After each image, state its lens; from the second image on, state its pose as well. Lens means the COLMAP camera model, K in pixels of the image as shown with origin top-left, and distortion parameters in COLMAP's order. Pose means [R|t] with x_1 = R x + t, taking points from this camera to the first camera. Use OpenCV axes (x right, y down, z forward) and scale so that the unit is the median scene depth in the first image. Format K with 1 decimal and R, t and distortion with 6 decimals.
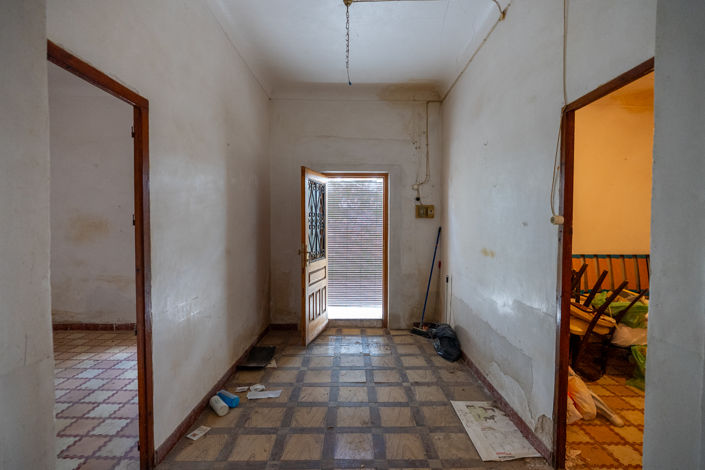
lens RADIAL K [[310.9, 0, 349.4], [0, 310.9, 232.2], [0, 0, 1]] dist [-0.007760, 0.000239]
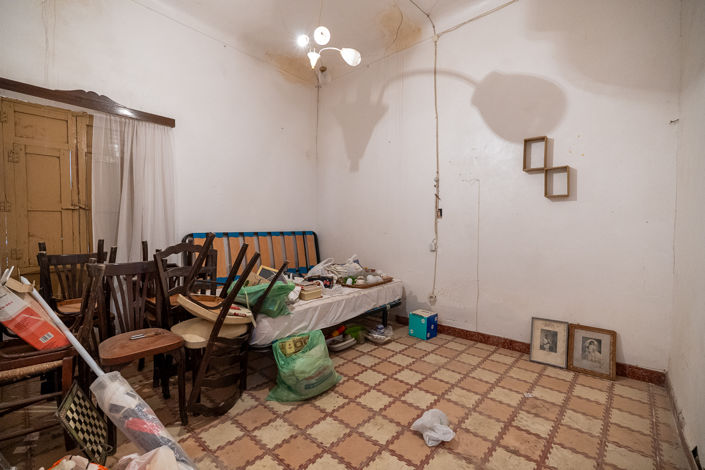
lens RADIAL K [[310.9, 0, 351.3], [0, 310.9, 235.9], [0, 0, 1]] dist [-0.007760, 0.000239]
pose [[0.654349, -0.019914, 0.755931, 0.485101], [0.015077, 0.999798, 0.013287, 0.109762], [-0.756043, 0.002703, 0.654517, 0.380205]]
